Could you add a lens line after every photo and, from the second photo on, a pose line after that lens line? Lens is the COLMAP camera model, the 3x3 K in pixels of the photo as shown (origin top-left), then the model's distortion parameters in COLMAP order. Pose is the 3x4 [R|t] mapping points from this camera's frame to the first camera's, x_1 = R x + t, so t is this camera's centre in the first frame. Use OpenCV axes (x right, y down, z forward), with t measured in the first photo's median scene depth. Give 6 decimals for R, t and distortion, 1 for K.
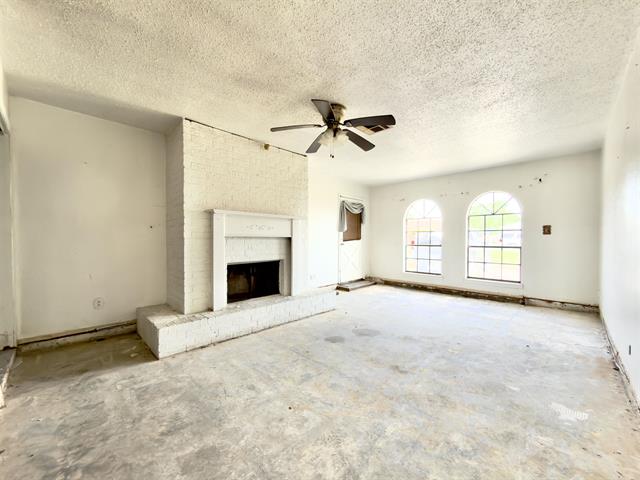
lens RADIAL K [[255.7, 0, 316.6], [0, 255.7, 240.7], [0, 0, 1]] dist [-0.002213, 0.000239]
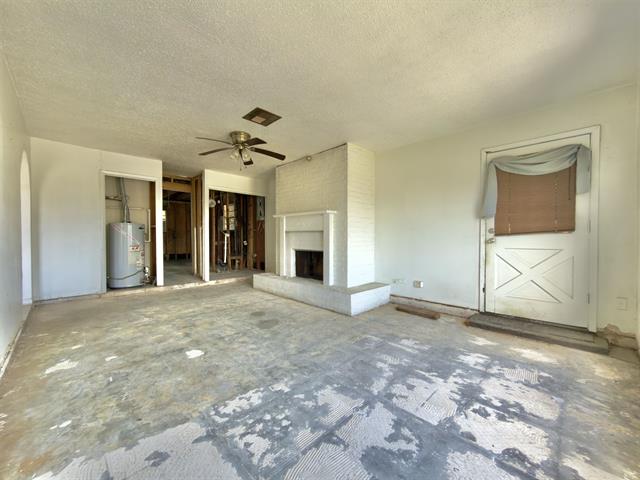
lens RADIAL K [[255.7, 0, 317.2], [0, 255.7, 240.4], [0, 0, 1]] dist [-0.002213, 0.000239]
pose [[-0.005095, 0.005710, -0.999971, 0.996498], [-0.012822, 0.999901, 0.005775, 0.022611], [0.999905, 0.012851, -0.005022, 1.005453]]
